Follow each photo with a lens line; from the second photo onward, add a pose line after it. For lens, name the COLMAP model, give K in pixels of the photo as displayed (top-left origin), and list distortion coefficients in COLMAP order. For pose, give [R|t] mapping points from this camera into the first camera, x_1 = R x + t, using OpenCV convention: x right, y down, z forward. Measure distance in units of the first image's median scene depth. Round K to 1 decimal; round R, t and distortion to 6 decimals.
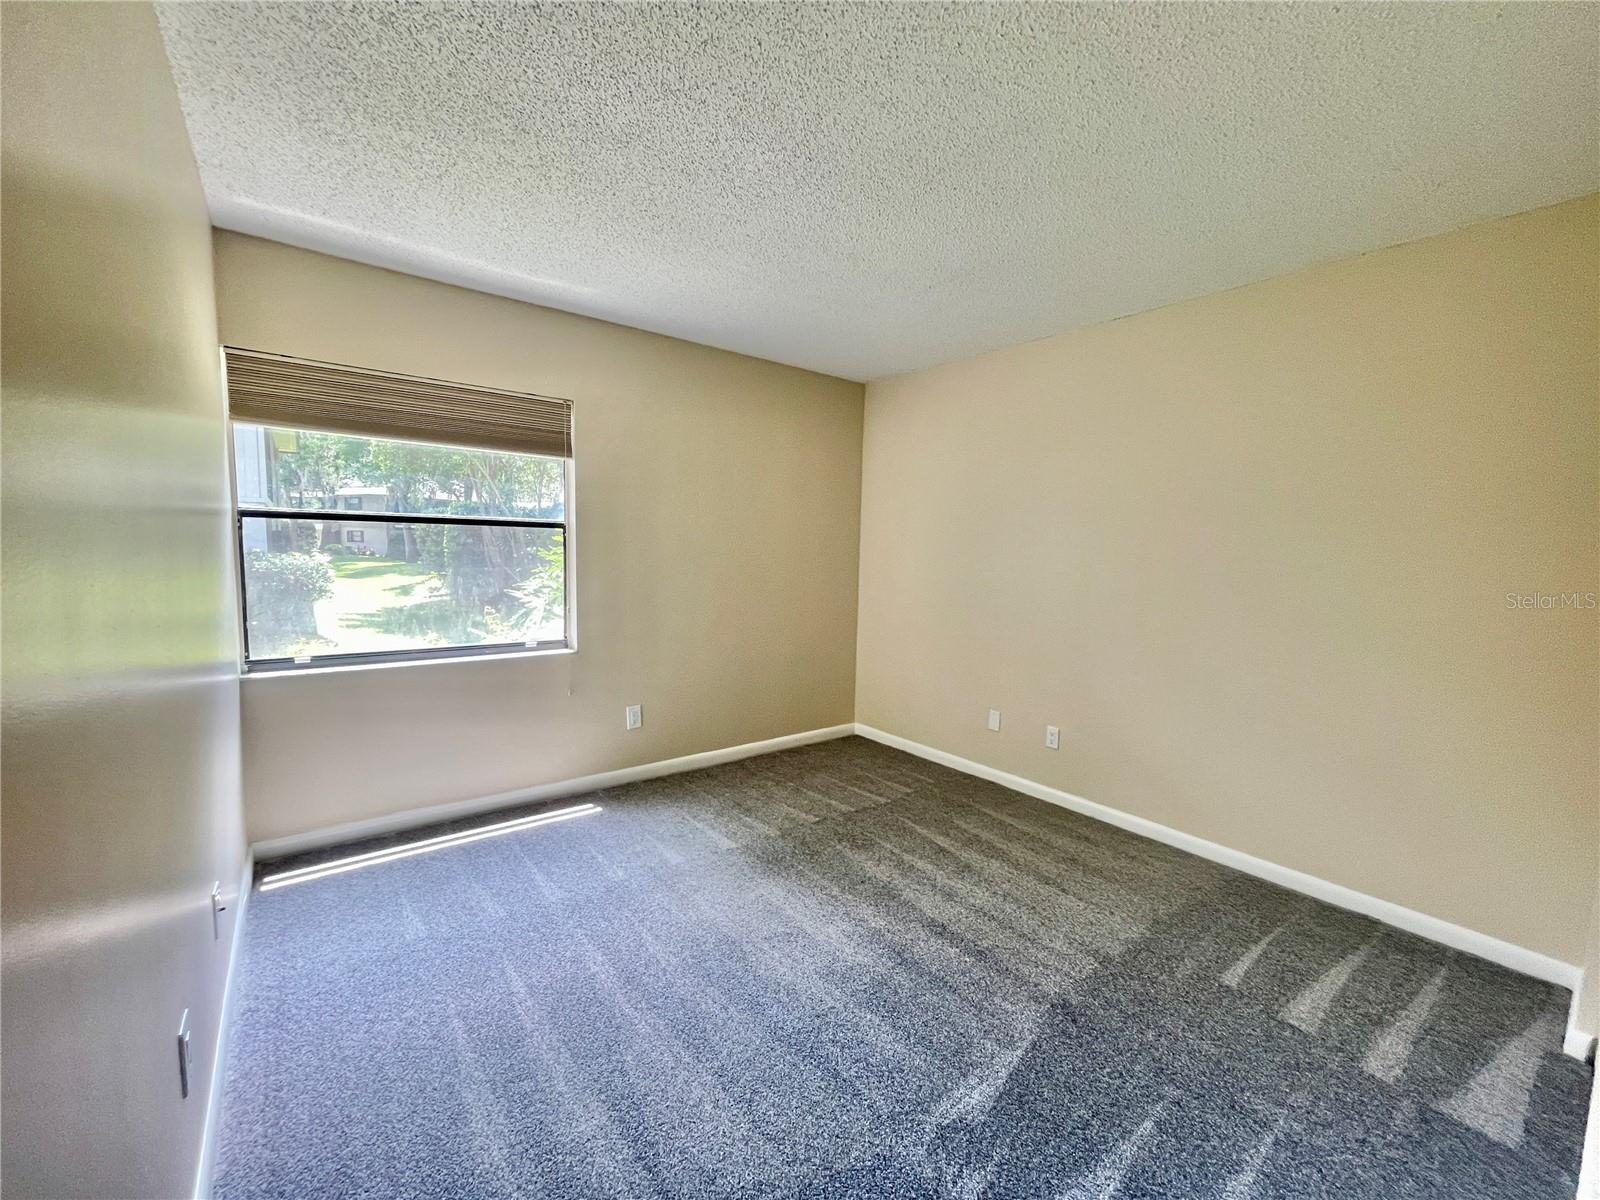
lens RADIAL K [[643.4, 0, 808.4], [0, 643.4, 608.6], [0, 0, 1]] dist [-0.010992, 0.002319]
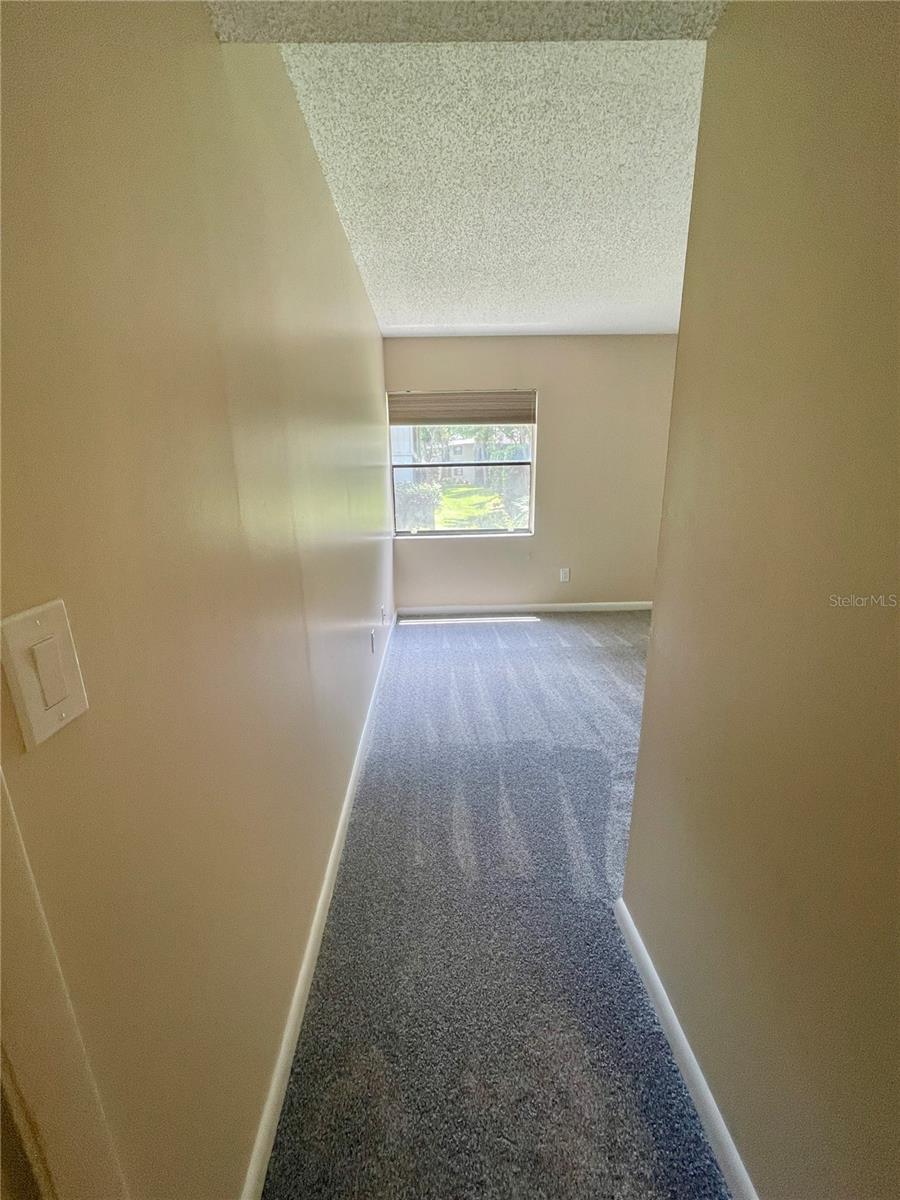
lens RADIAL K [[482.6, 0, 444.5], [0, 482.6, 602.0], [0, 0, 1]] dist [-0.010992, 0.002319]
pose [[0.798989, 0.115151, -0.590218, 0.300136], [-0.015034, 0.985013, 0.171823, 0.026652], [0.601158, -0.128411, 0.788745, -0.283163]]
